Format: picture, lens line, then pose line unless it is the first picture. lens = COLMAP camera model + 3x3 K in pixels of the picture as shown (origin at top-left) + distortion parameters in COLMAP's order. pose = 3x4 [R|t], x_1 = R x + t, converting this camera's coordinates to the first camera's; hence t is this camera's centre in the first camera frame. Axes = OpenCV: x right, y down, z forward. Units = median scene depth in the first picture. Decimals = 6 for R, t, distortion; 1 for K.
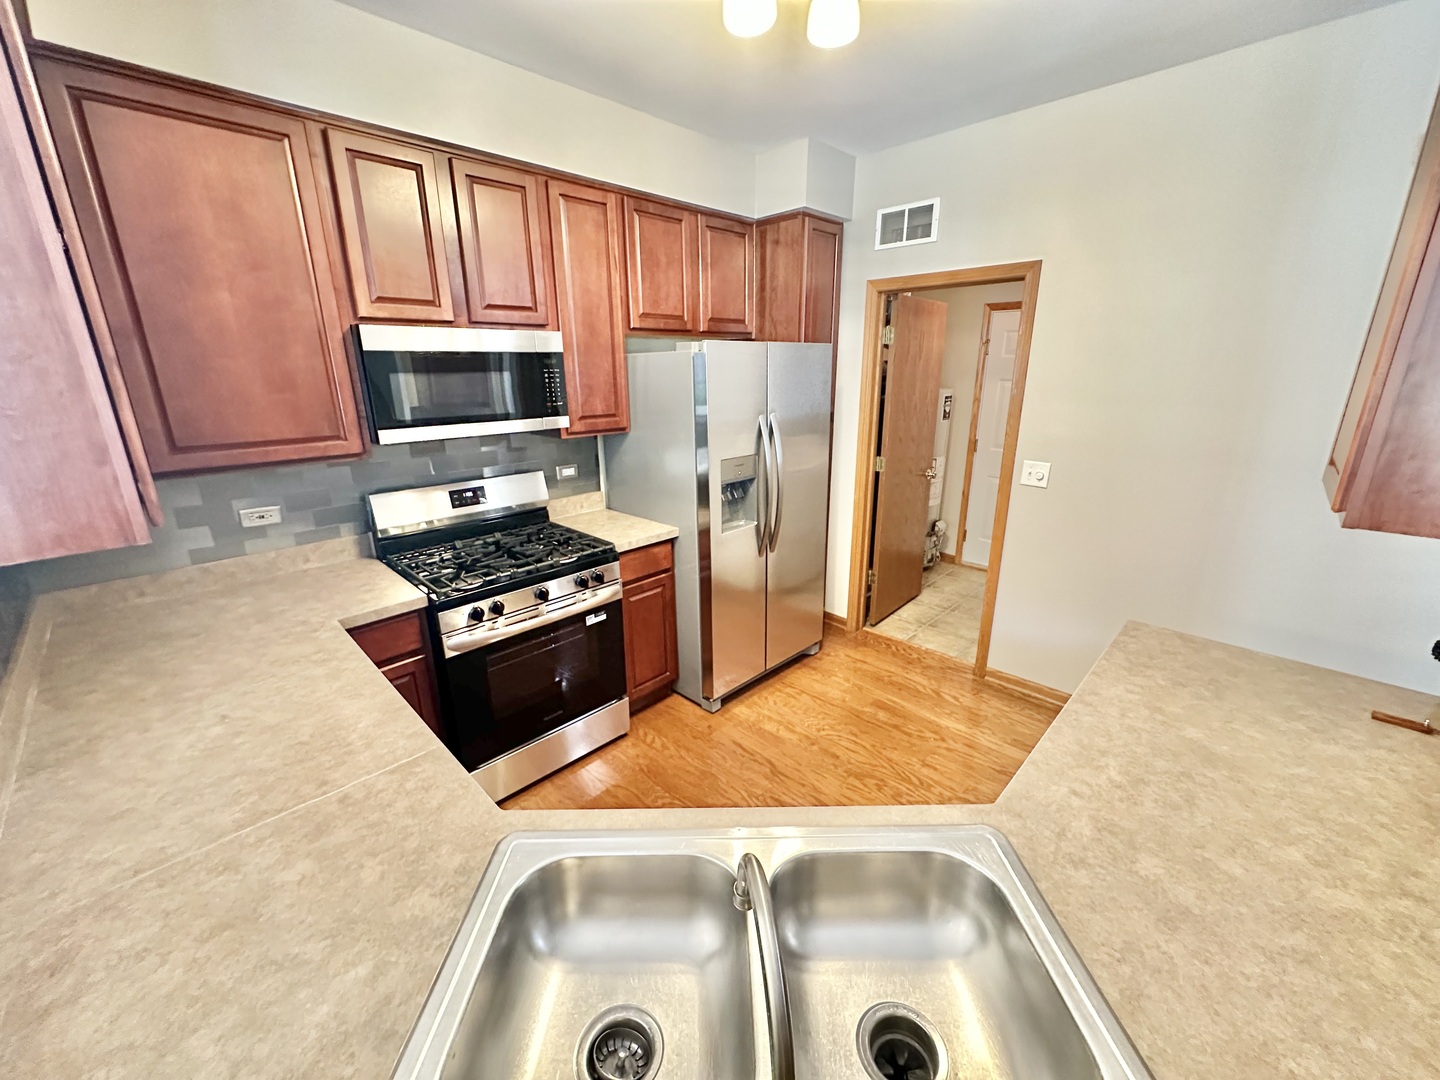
lens RADIAL K [[574.8, 0, 718.4], [0, 574.8, 538.5], [0, 0, 1]] dist [-0.001116, 0.000586]
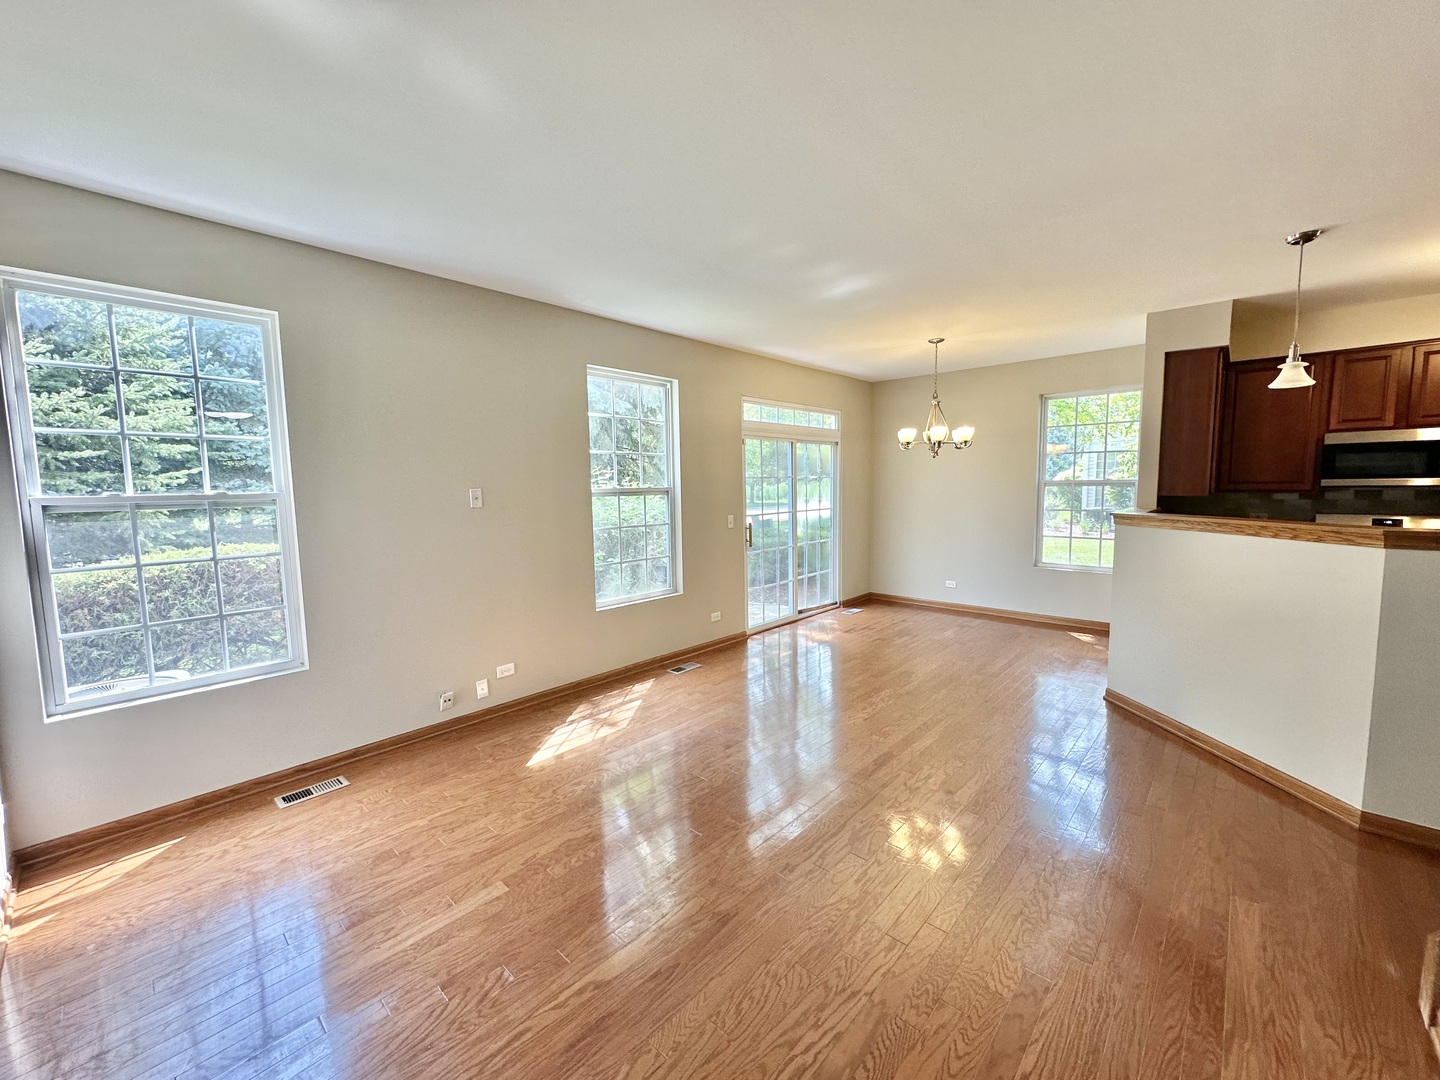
lens RADIAL K [[574.8, 0, 718.4], [0, 574.8, 538.5], [0, 0, 1]] dist [-0.001116, 0.000586]
pose [[0.032250, 0.102692, -0.994190, 1.302217], [-0.278640, 0.956195, 0.089729, 0.400735], [0.959854, 0.274127, 0.059451, -1.084613]]
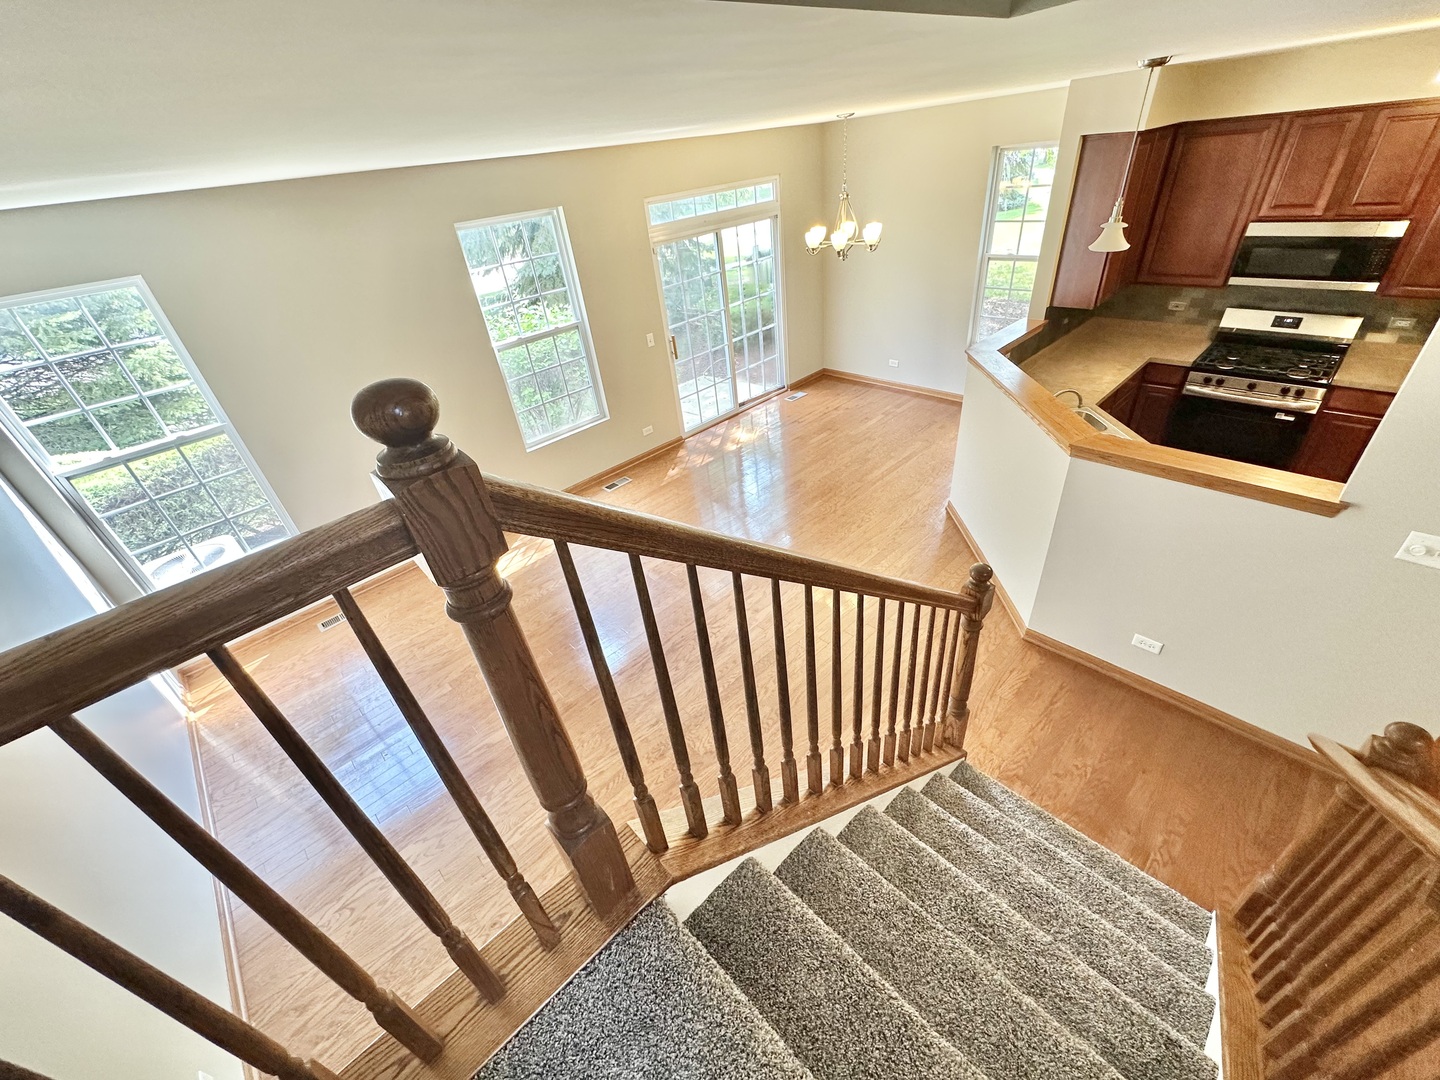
lens RADIAL K [[574.8, 0, 718.4], [0, 574.8, 538.5], [0, 0, 1]] dist [-0.001116, 0.000586]
pose [[-0.032845, 0.569099, -0.821613, 1.446457], [-0.189202, 0.803652, 0.564222, -0.210712], [0.981389, 0.173982, 0.081279, -0.693739]]
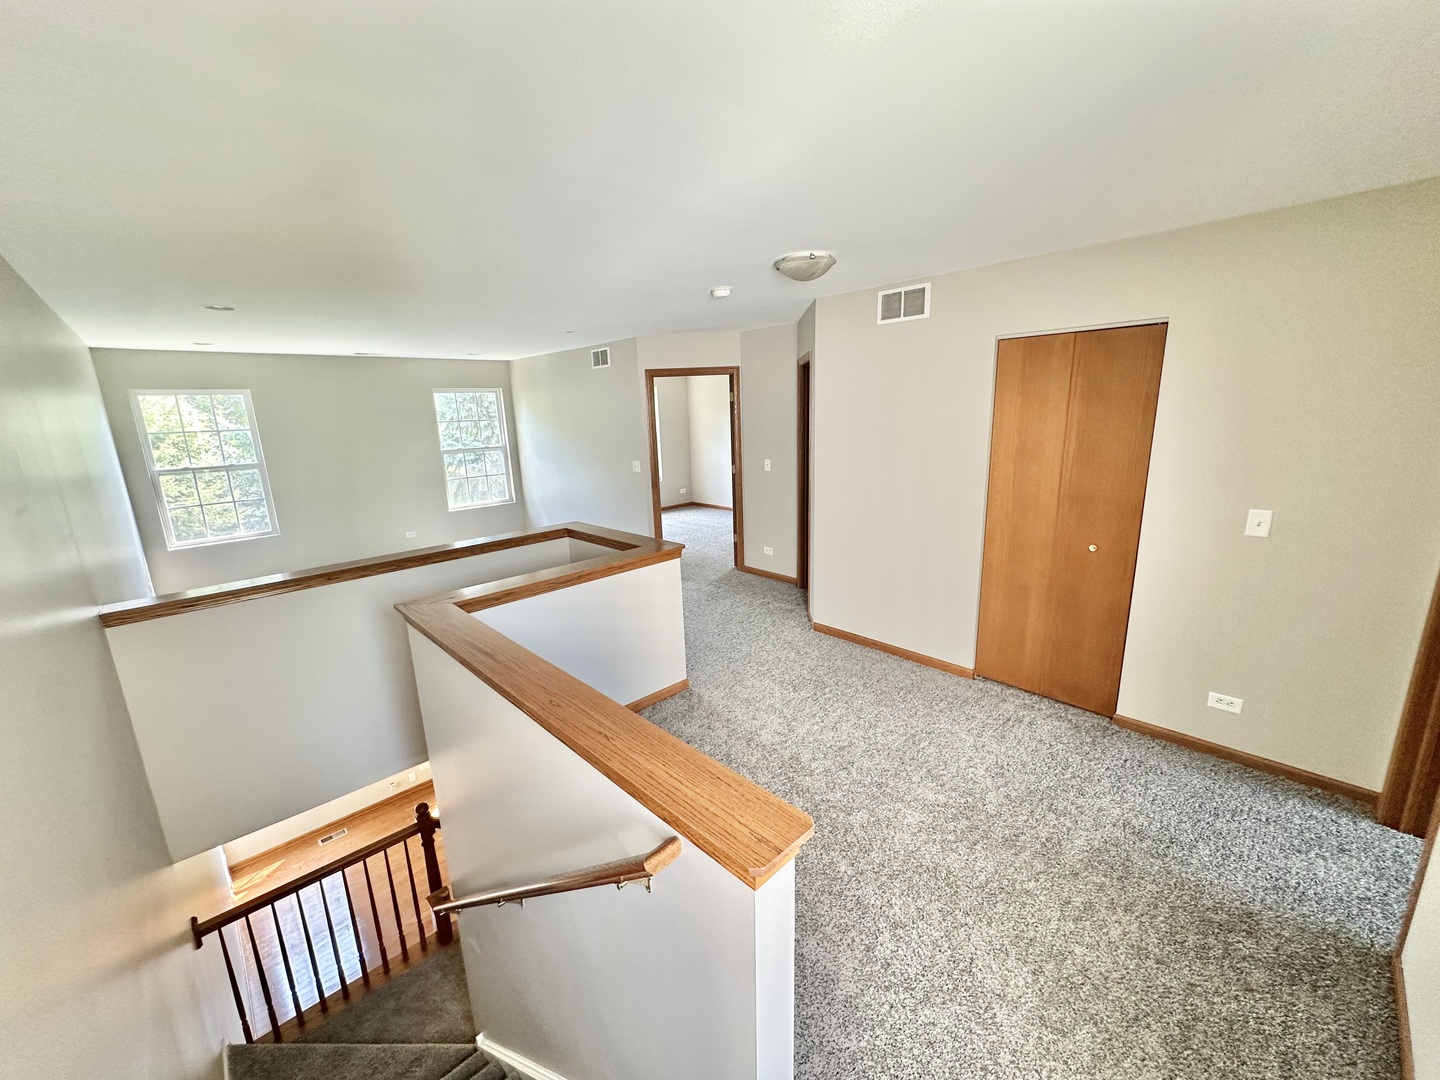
lens RADIAL K [[574.8, 0, 718.4], [0, 574.8, 538.5], [0, 0, 1]] dist [-0.001116, 0.000586]
pose [[-0.030767, 0.235185, -0.971464, 2.568329], [-0.259653, 0.936676, 0.234986, -1.385038], [0.965212, 0.259474, 0.032248, -0.270349]]
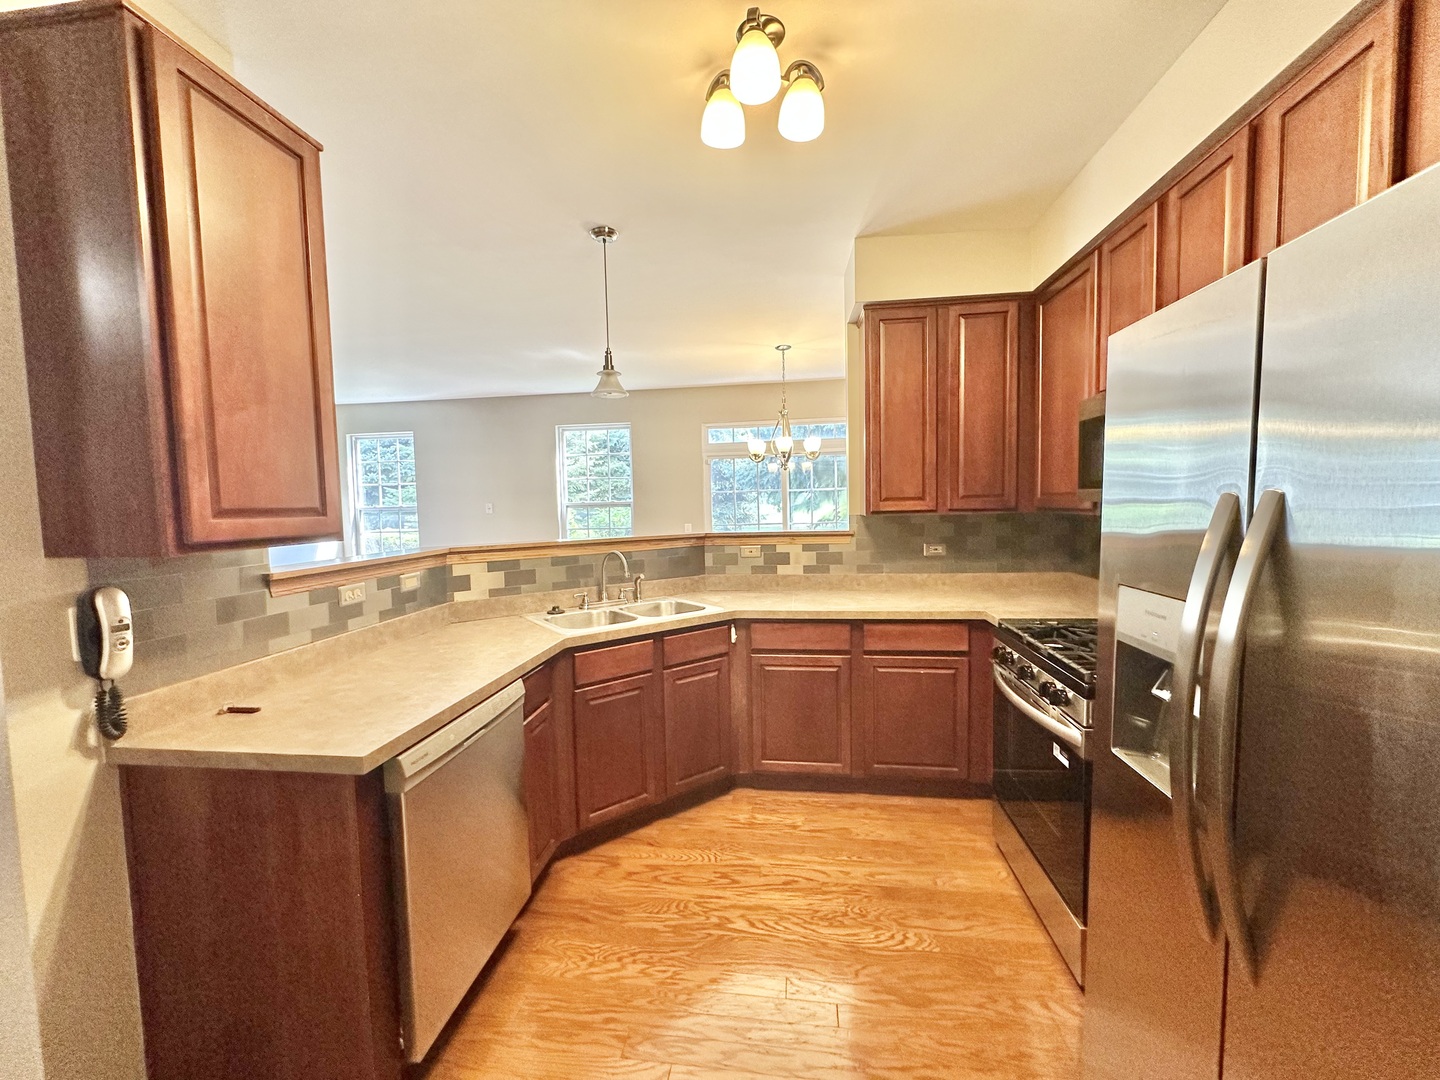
lens RADIAL K [[576.2, 0, 718.8], [0, 576.2, 536.6], [0, 0, 1]] dist [-0.001464, 0.000204]
pose [[-0.798974, 0.065230, -0.597818, 0.567995], [-0.145824, 0.943415, 0.297831, -0.284797], [0.583418, 0.325135, -0.744252, 1.246678]]
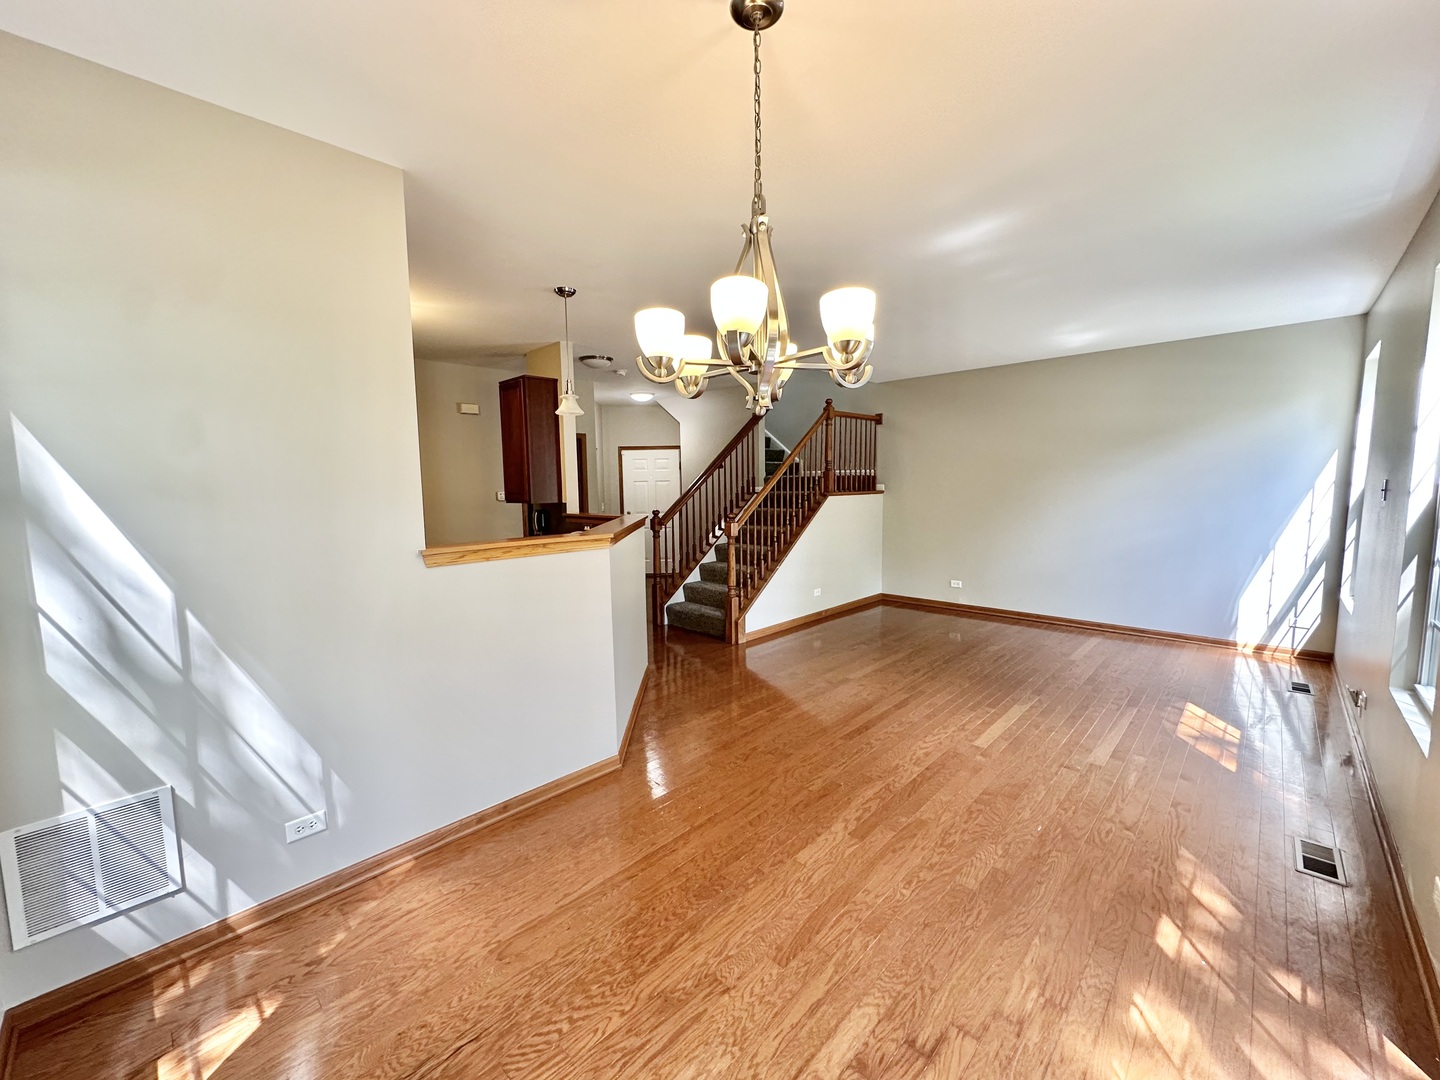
lens RADIAL K [[574.8, 0, 718.4], [0, 574.8, 538.5], [0, 0, 1]] dist [-0.001116, 0.000586]
pose [[-0.008325, -0.088308, 0.996058, -1.553891], [0.304975, 0.948412, 0.086633, 0.141718], [-0.952324, 0.304494, 0.019037, -0.176187]]
